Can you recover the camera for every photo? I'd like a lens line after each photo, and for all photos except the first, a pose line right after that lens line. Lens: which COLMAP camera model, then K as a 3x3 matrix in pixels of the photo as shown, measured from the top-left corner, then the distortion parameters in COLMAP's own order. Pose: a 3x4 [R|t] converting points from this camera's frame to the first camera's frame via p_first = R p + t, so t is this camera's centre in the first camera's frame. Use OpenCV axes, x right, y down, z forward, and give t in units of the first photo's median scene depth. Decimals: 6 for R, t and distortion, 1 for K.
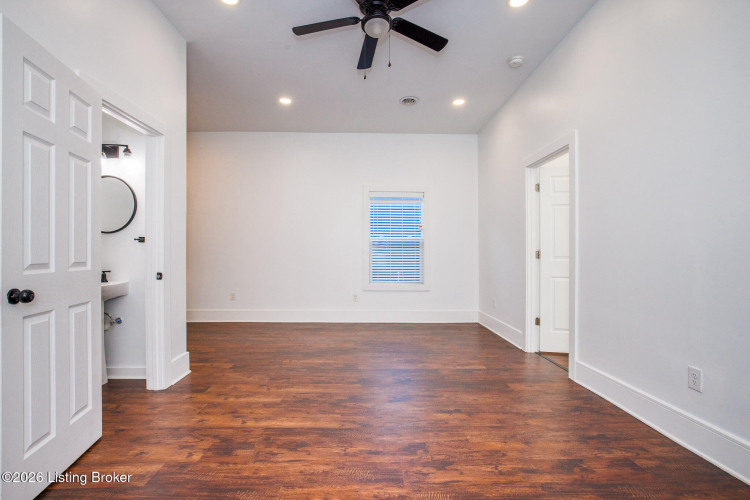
lens RADIAL K [[346.9, 0, 373.8], [0, 346.9, 252.6], [0, 0, 1]] dist [-0.056142, 0.025081]
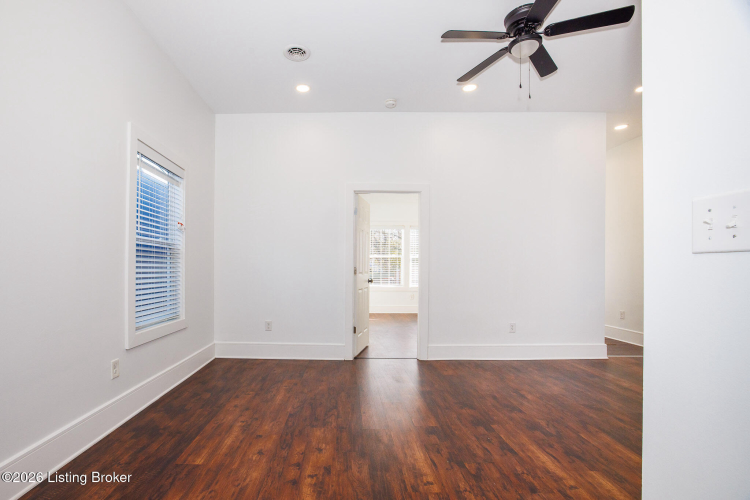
lens RADIAL K [[350.7, 0, 339.6], [0, 350.7, 267.2], [0, 0, 1]] dist [-0.022521, 0.000505]
pose [[0.045791, 0.003477, 0.998945, -1.031033], [-0.003028, 0.999990, -0.003342, -0.007258], [-0.998946, -0.002871, 0.045801, 1.496271]]
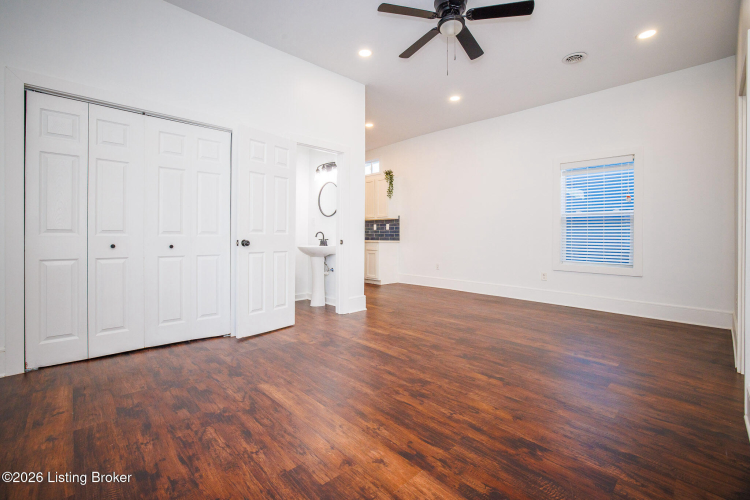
lens RADIAL K [[336.4, 0, 367.1], [0, 336.4, 236.0], [0, 0, 1]] dist [-0.051970, 0.020097]
pose [[0.660898, 0.003063, -0.750470, 0.663180], [-0.004104, 0.999991, 0.000467, 0.040697], [0.750465, 0.002771, 0.660905, 0.056173]]
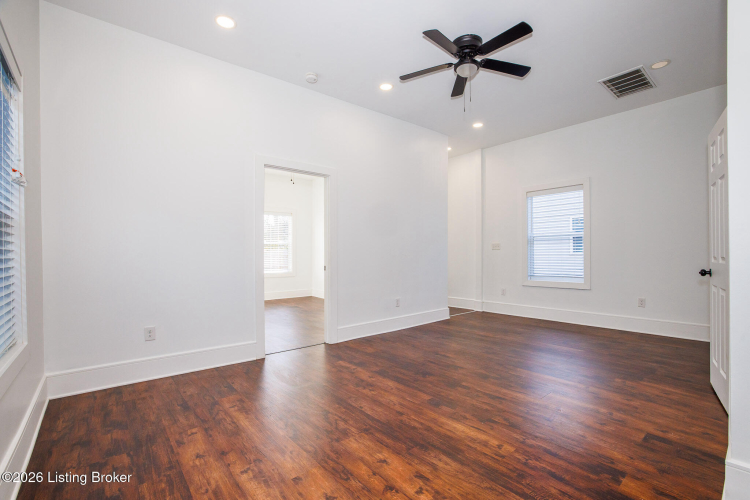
lens RADIAL K [[330.3, 0, 379.1], [0, 330.3, 257.6], [0, 0, 1]] dist [-0.026694, 0.000898]
pose [[-0.618688, -0.000178, 0.785637, -0.719251], [0.006151, 0.999968, 0.005070, 0.009825], [-0.785613, 0.007969, -0.618667, 1.986677]]
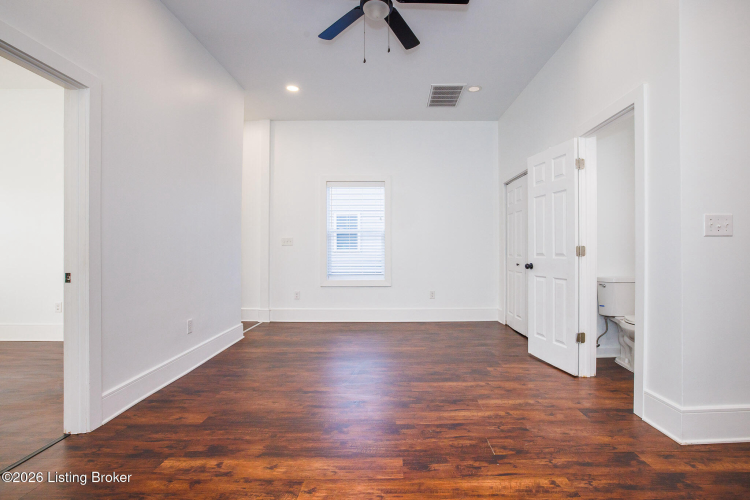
lens RADIAL K [[360.6, 0, 386.8], [0, 360.6, 252.8], [0, 0, 1]] dist [-0.033183, 0.000918]
pose [[-0.999266, 0.002508, 0.038225, -0.054314], [0.002591, 0.999994, 0.002118, 0.011950], [-0.038220, 0.002215, -0.999267, 1.984331]]
